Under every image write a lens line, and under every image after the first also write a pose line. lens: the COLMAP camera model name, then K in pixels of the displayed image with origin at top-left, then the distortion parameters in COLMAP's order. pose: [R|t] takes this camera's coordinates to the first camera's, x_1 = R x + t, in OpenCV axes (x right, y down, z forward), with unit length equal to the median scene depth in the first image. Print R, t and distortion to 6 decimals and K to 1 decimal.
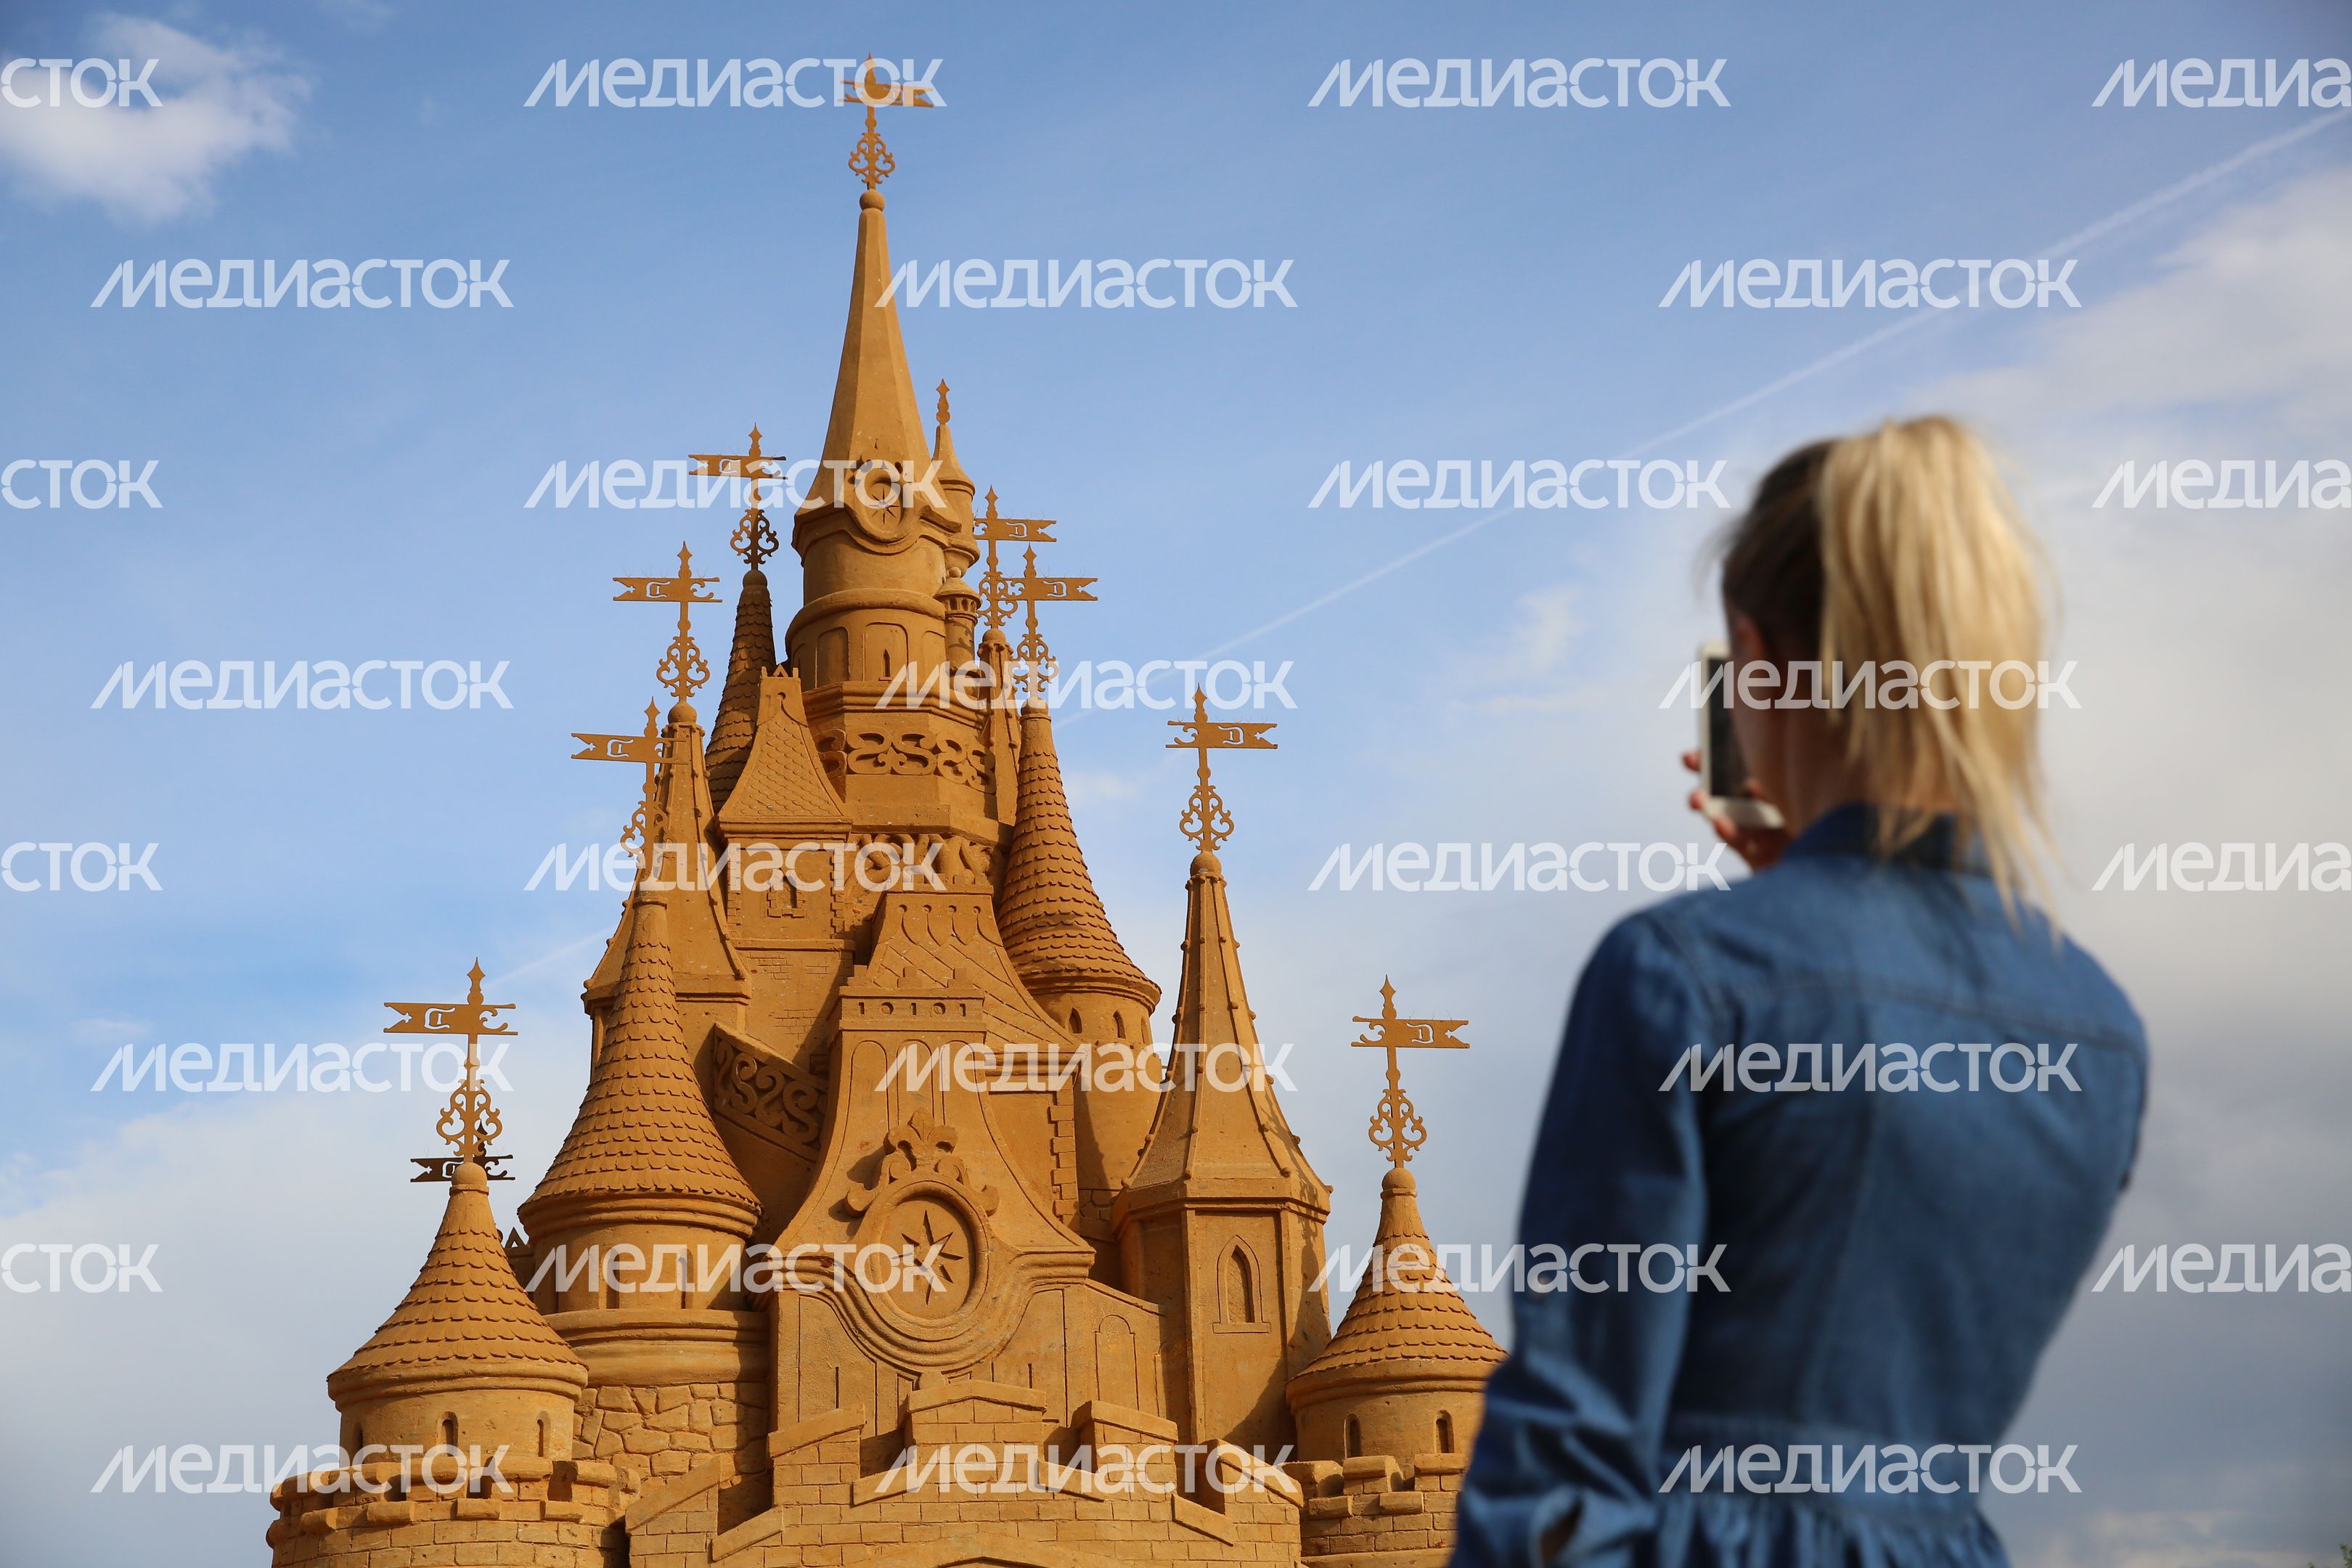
lens RADIAL K [[3329.5, 0, 1177.5], [0, 3329.5, 780.8], [0, 0, 1]] dist [0.020987, 0.000000]
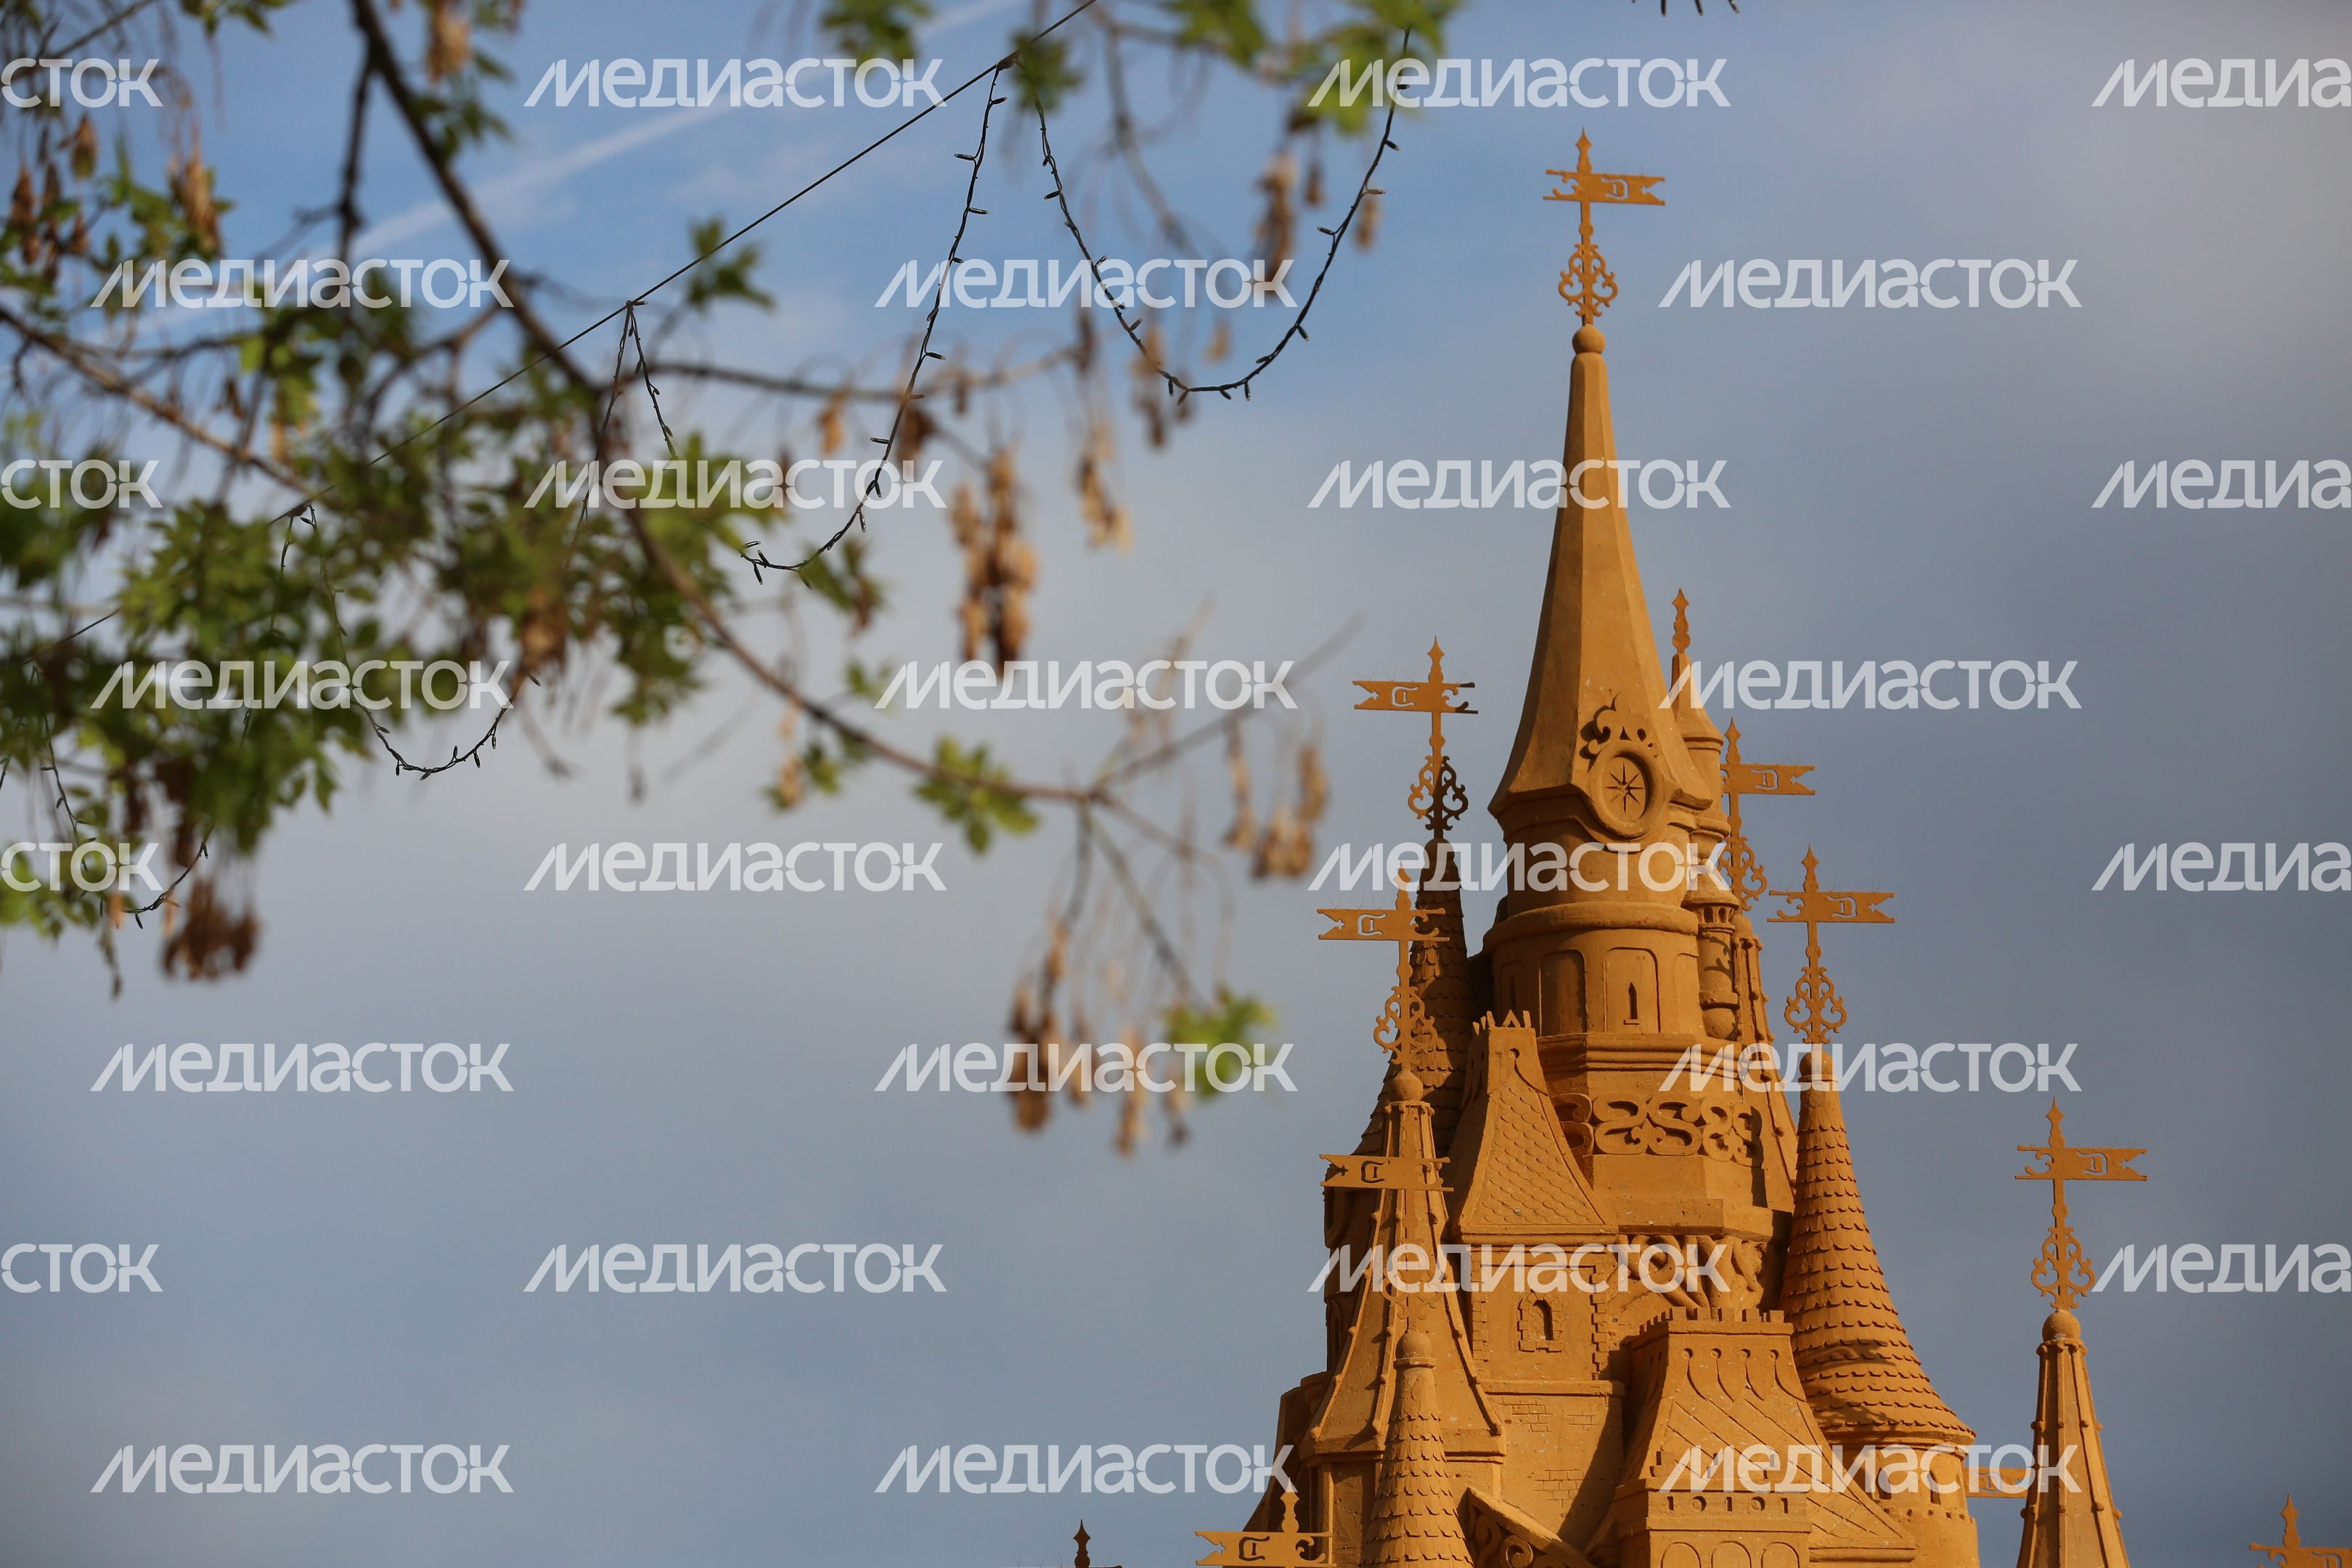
lens RADIAL K [[7481.4, 0, 1175.0], [0, 7481.4, 785.4], [0, 0, 1]] dist [0.055933, 0.000000]
pose [[0.999544, 0.030110, -0.002465, -0.198758], [-0.029596, 0.992324, 0.120072, -0.306122], [0.006062, -0.119945, 0.992762, -0.800490]]
